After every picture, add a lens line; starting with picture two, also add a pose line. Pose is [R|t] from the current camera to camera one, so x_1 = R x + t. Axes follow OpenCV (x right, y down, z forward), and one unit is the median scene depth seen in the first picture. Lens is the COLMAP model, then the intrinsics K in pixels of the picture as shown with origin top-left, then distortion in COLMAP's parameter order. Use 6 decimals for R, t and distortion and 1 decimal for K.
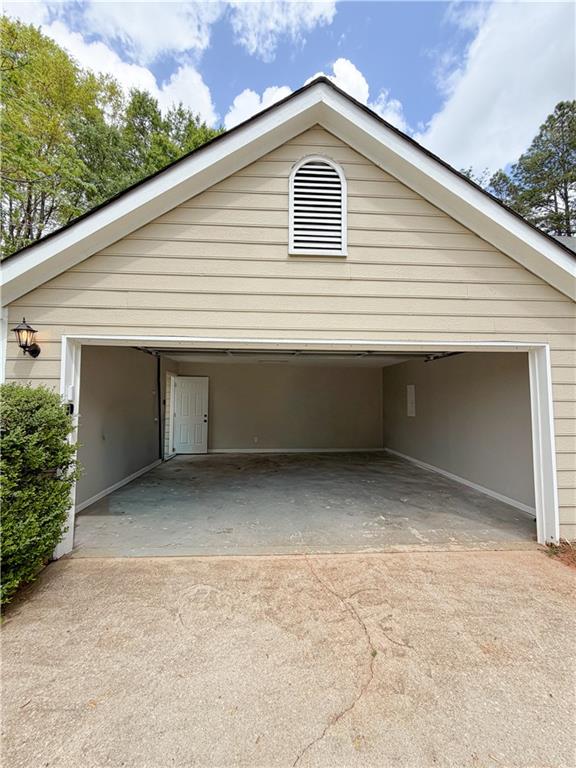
lens RADIAL K [[308.8, 0, 287.8], [0, 308.8, 382.6], [0, 0, 1]] dist [-0.000679, 0.000047]
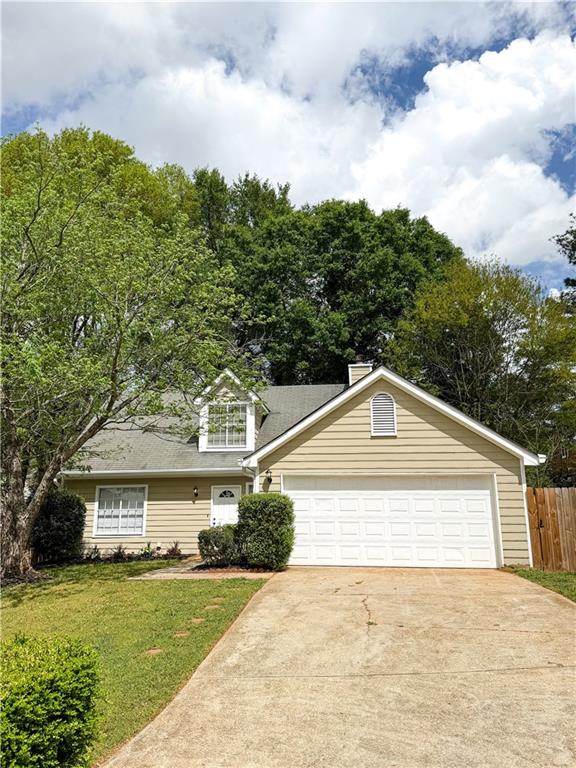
lens RADIAL K [[596.2, 0, 284.3], [0, 596.2, 380.8], [0, 0, 1]] dist [0.067081, -0.000185]
pose [[0.984175, -0.045276, -0.171320, 0.146853], [0.009985, 0.979441, -0.201483, 0.076617], [0.176920, 0.196584, 0.964393, -3.475023]]
